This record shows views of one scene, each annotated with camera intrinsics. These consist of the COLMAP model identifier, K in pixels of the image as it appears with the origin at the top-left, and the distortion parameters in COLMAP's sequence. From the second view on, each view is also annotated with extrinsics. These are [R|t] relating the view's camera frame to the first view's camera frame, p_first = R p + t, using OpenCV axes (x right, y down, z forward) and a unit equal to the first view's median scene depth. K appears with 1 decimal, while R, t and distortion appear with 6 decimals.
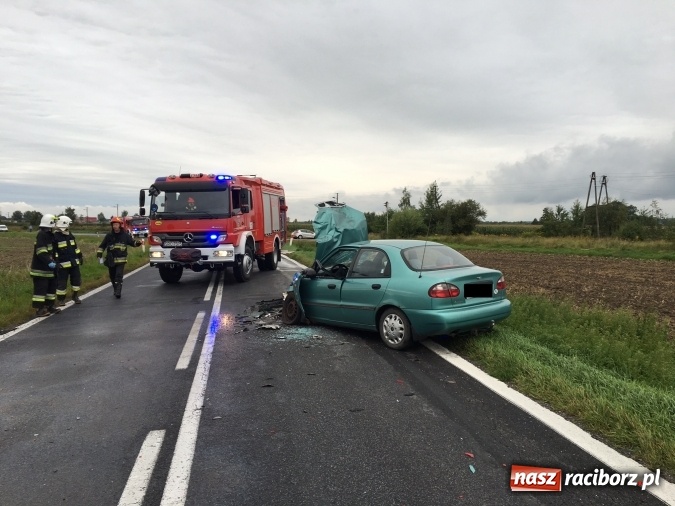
lens RADIAL K [[575.1, 0, 338.7], [0, 575.1, 245.9], [0, 0, 1]] dist [0.086238, -0.102001]
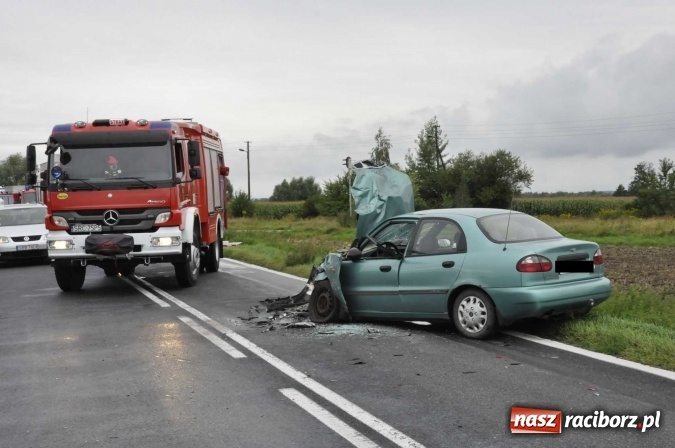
lens RADIAL K [[1154.3, 0, 337.5], [0, 1154.3, 224.0], [0, 0, 1]] dist [0.065892, 1.423230]
pose [[0.995958, -0.017464, 0.088109, -0.121042], [0.019093, 0.999661, -0.017683, 0.020308], [-0.087770, 0.019294, 0.995954, -0.318370]]
